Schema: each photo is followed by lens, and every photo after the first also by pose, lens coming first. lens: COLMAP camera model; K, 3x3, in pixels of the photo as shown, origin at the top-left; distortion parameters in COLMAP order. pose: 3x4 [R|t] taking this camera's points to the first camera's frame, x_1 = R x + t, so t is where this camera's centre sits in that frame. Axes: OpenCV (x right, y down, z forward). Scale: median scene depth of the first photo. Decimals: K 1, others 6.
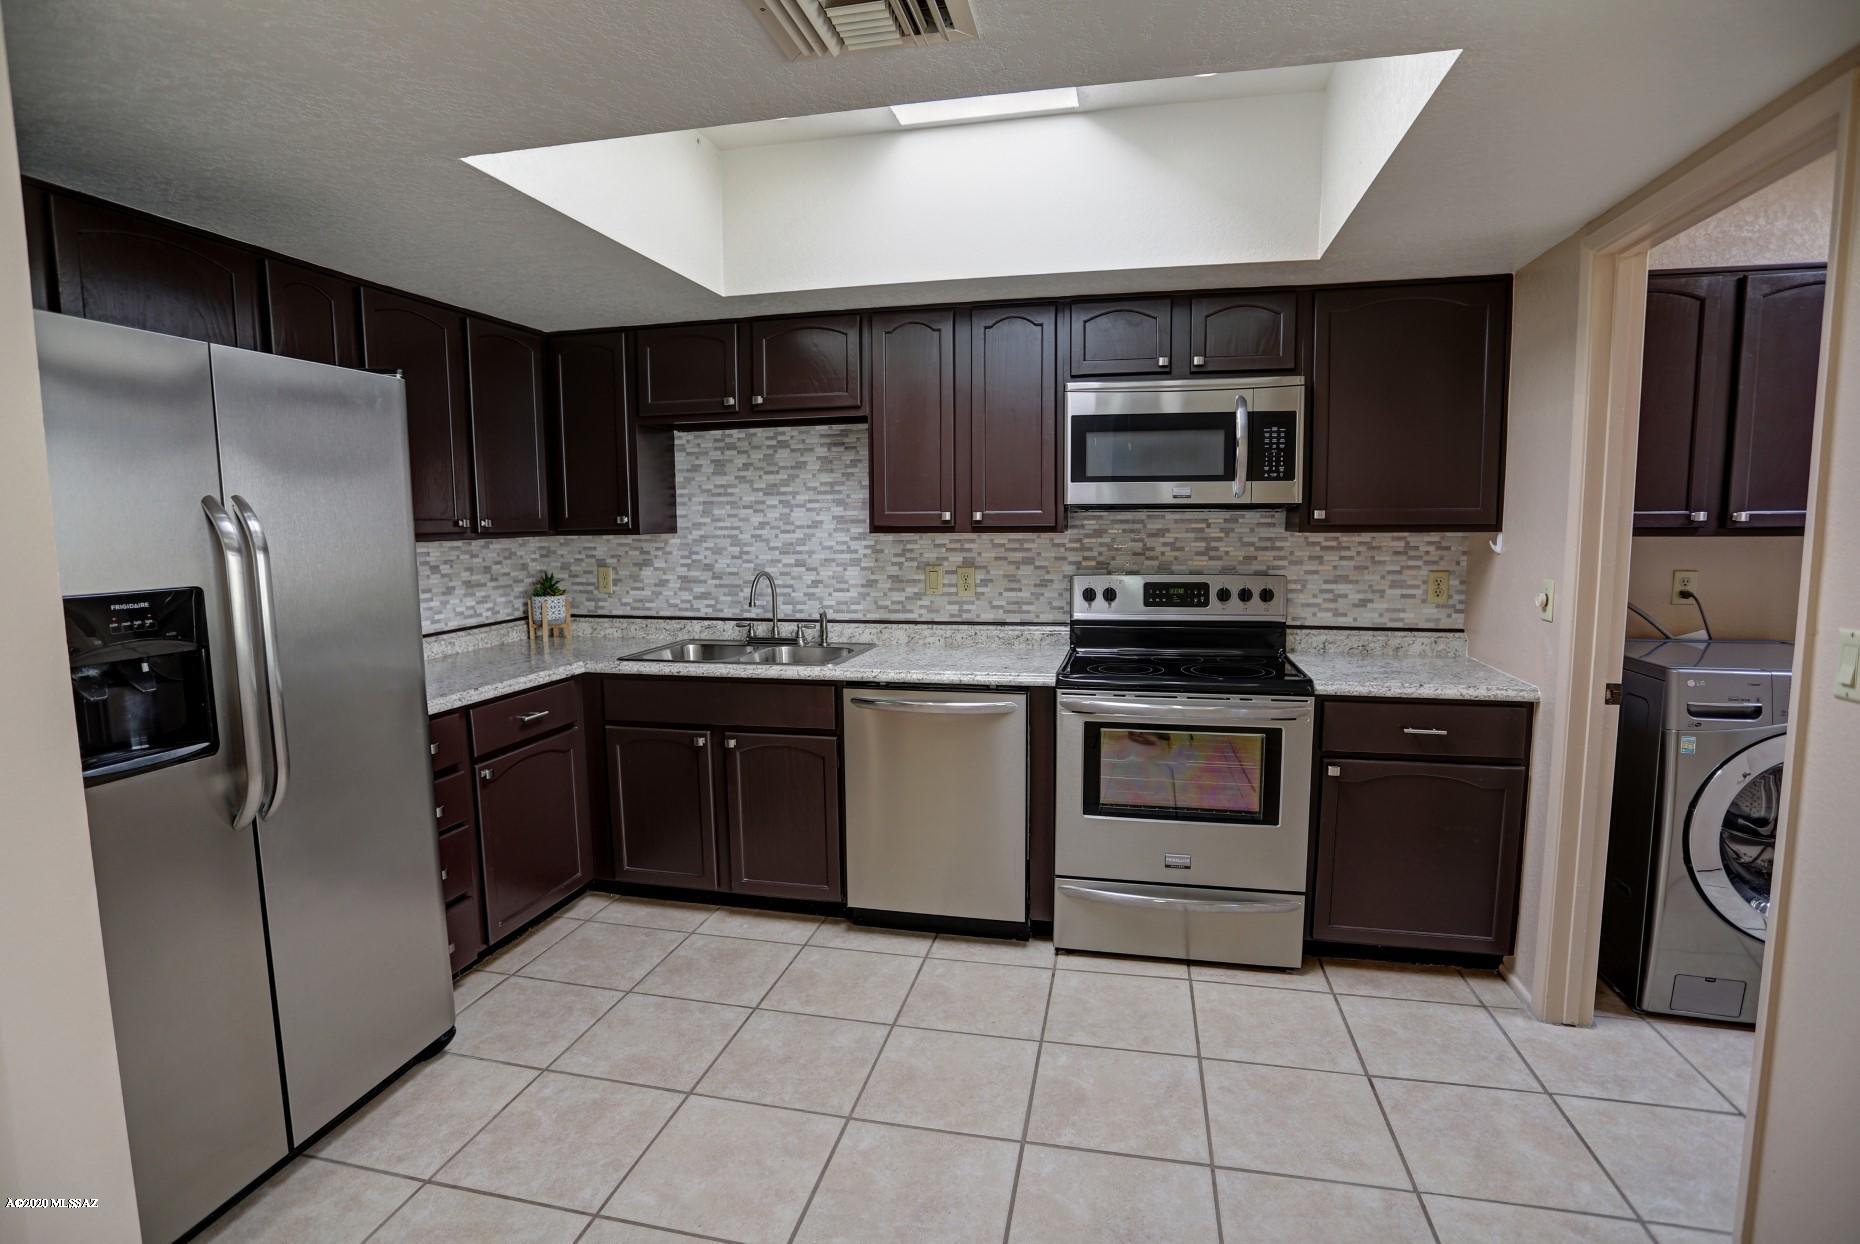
lens RADIAL K [[907.4, 0, 923.0], [0, 907.4, 620.5], [0, 0, 1]] dist [-0.079743, 0.039211]
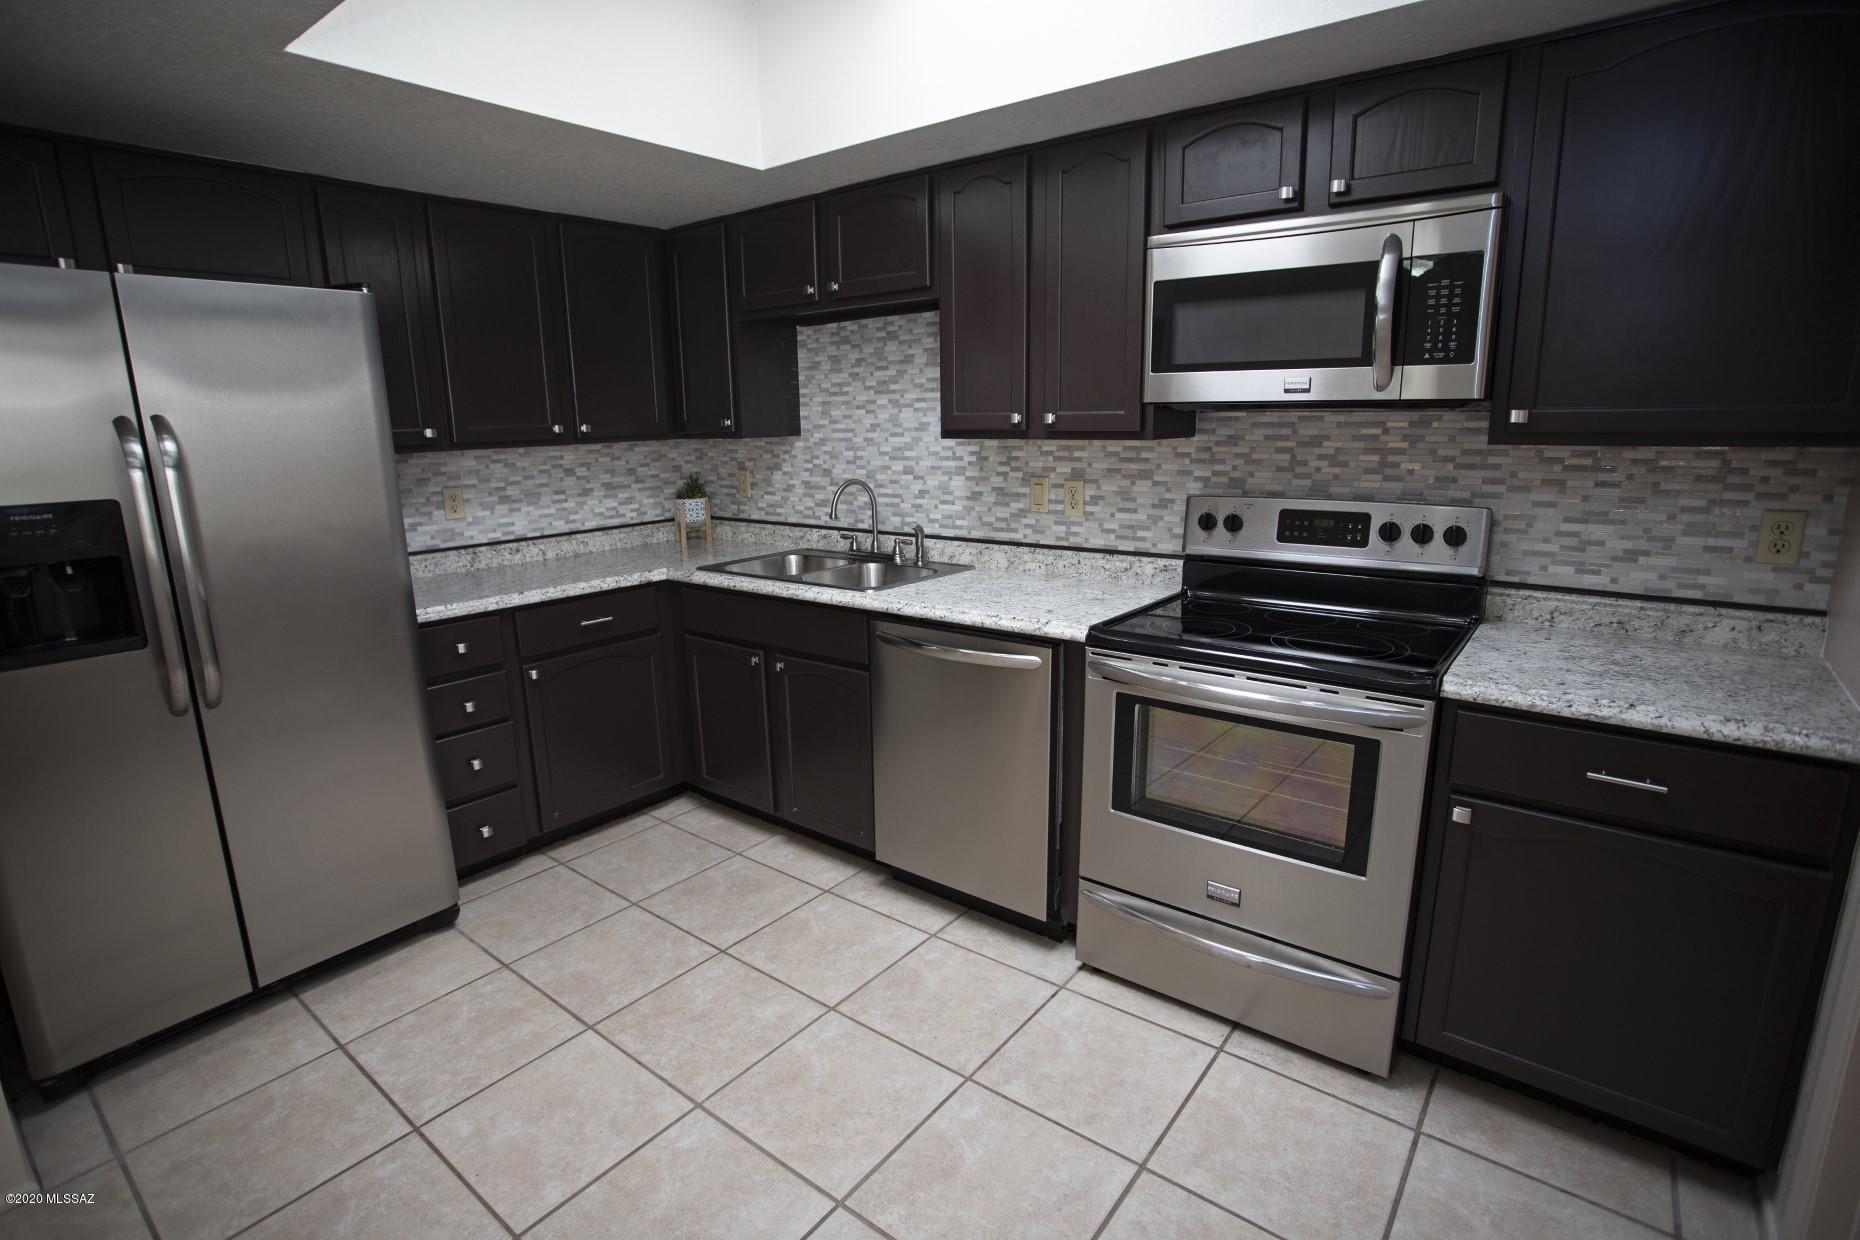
lens RADIAL K [[905.6, 0, 923.0], [0, 905.6, 615.0], [0, 0, 1]] dist [-0.072395, 0.029953]
pose [[0.905358, 0.084757, -0.416106, 0.296625], [-0.038178, 0.992157, 0.119027, -0.032591], [0.422930, -0.091876, 0.901493, 0.215061]]
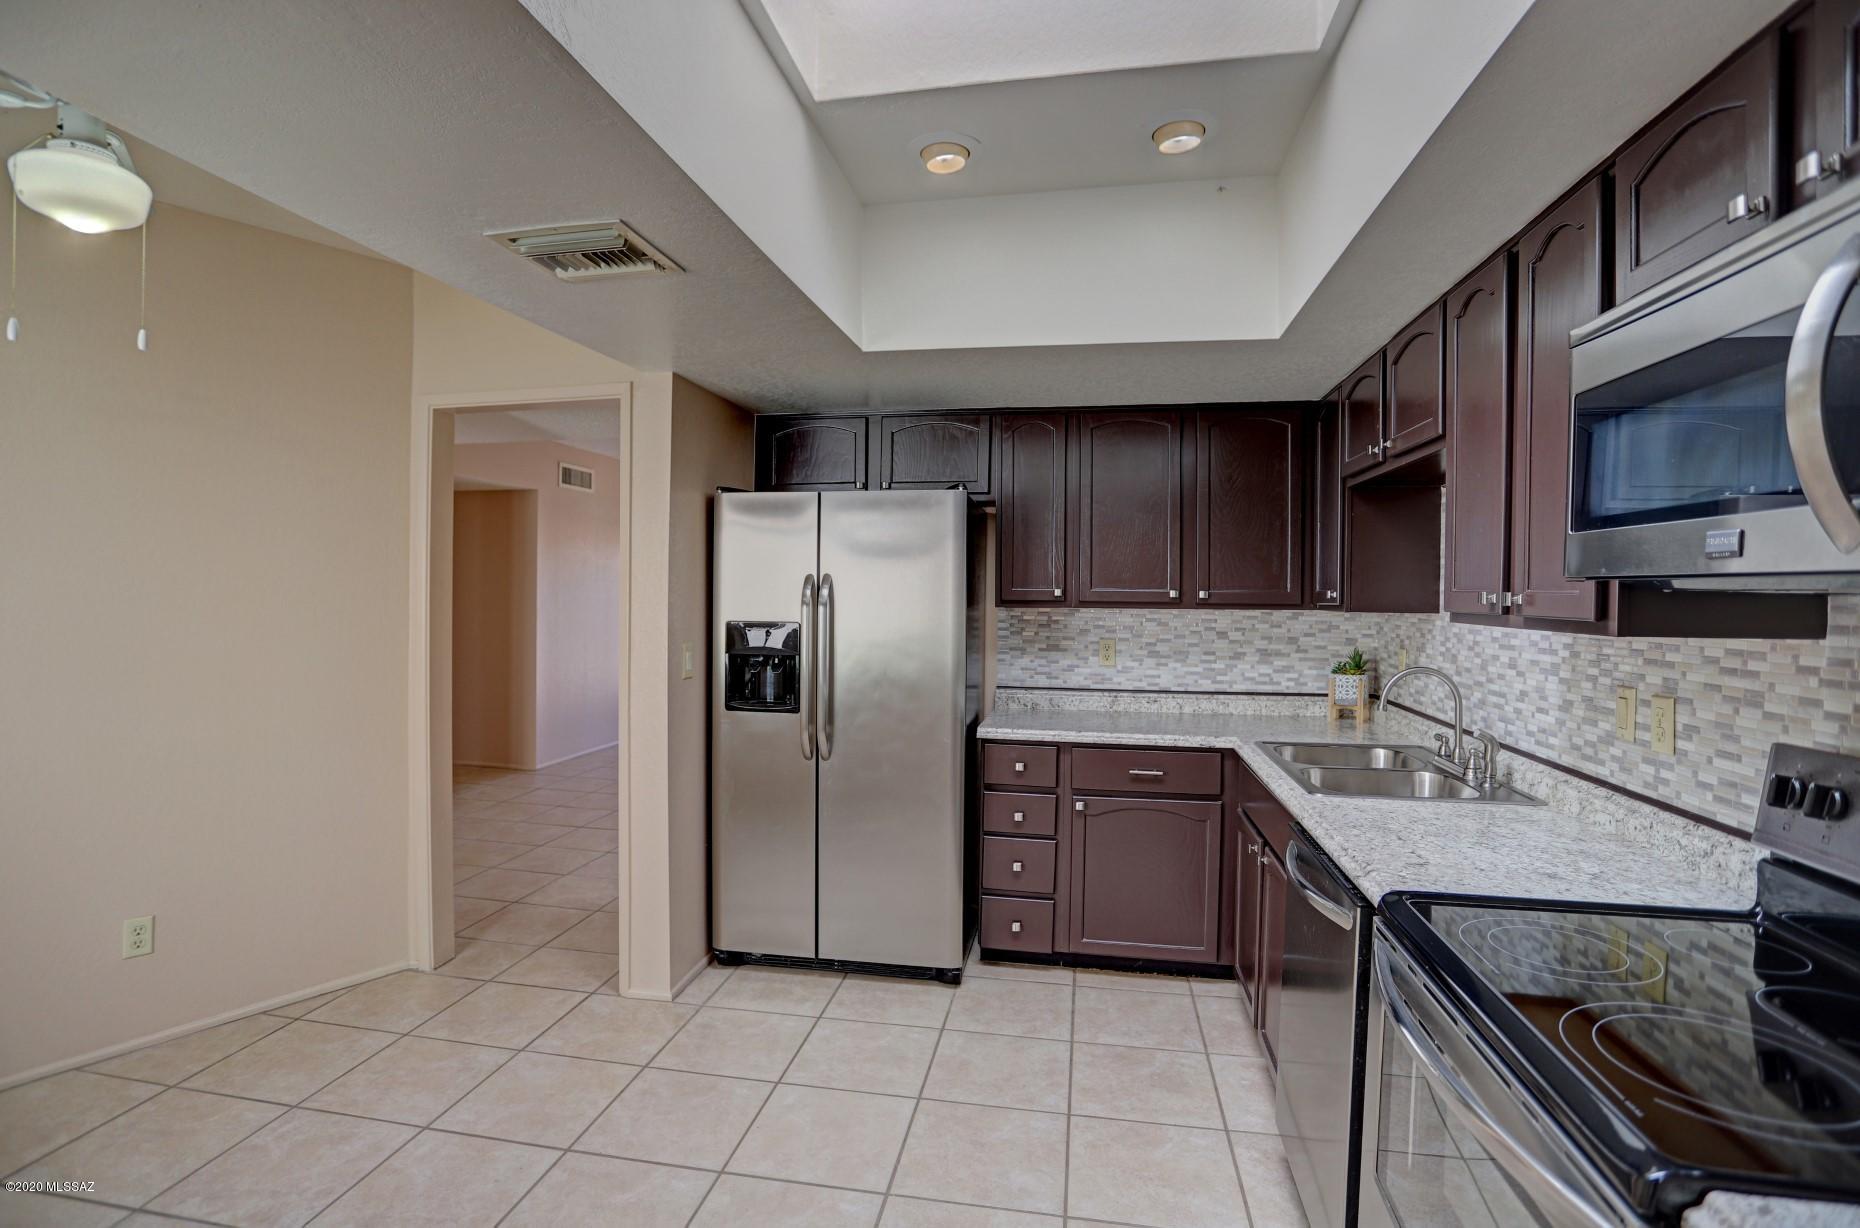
lens RADIAL K [[904.9, 0, 923.4], [0, 904.9, 603.2], [0, 0, 1]] dist [-0.076573, 0.032077]
pose [[0.047055, 0.025312, -0.998572, 0.572222], [-0.122527, 0.992276, 0.019379, -0.076014], [0.991349, 0.121441, 0.049793, 0.593263]]
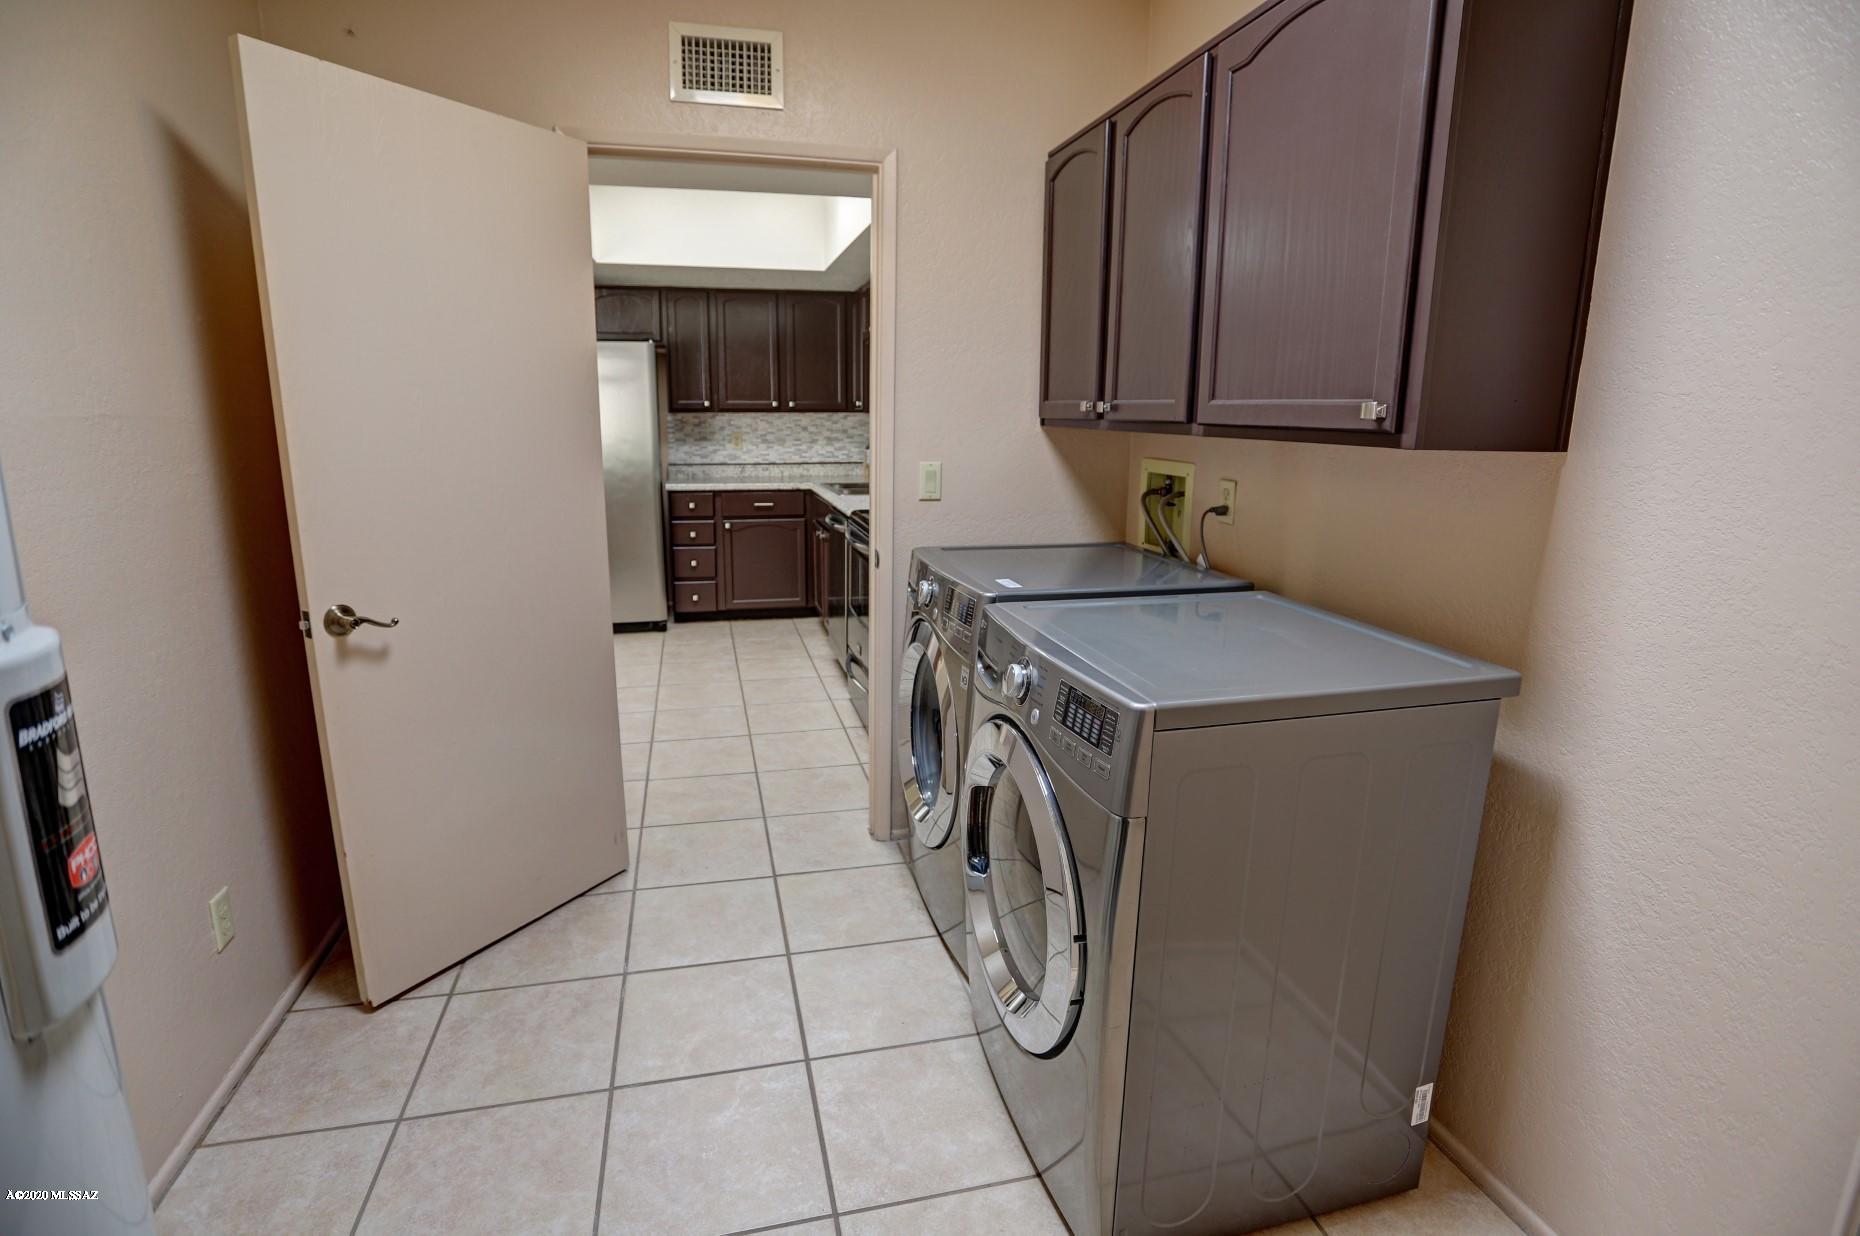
lens RADIAL K [[904.9, 0, 923.4], [0, 904.9, 607.2], [0, 0, 1]] dist [-0.076573, 0.032077]
pose [[0.455160, 0.206614, -0.866107, 1.335942], [-0.114143, 0.978219, 0.173374, -0.049605], [0.883064, 0.019947, 0.468829, 0.353074]]
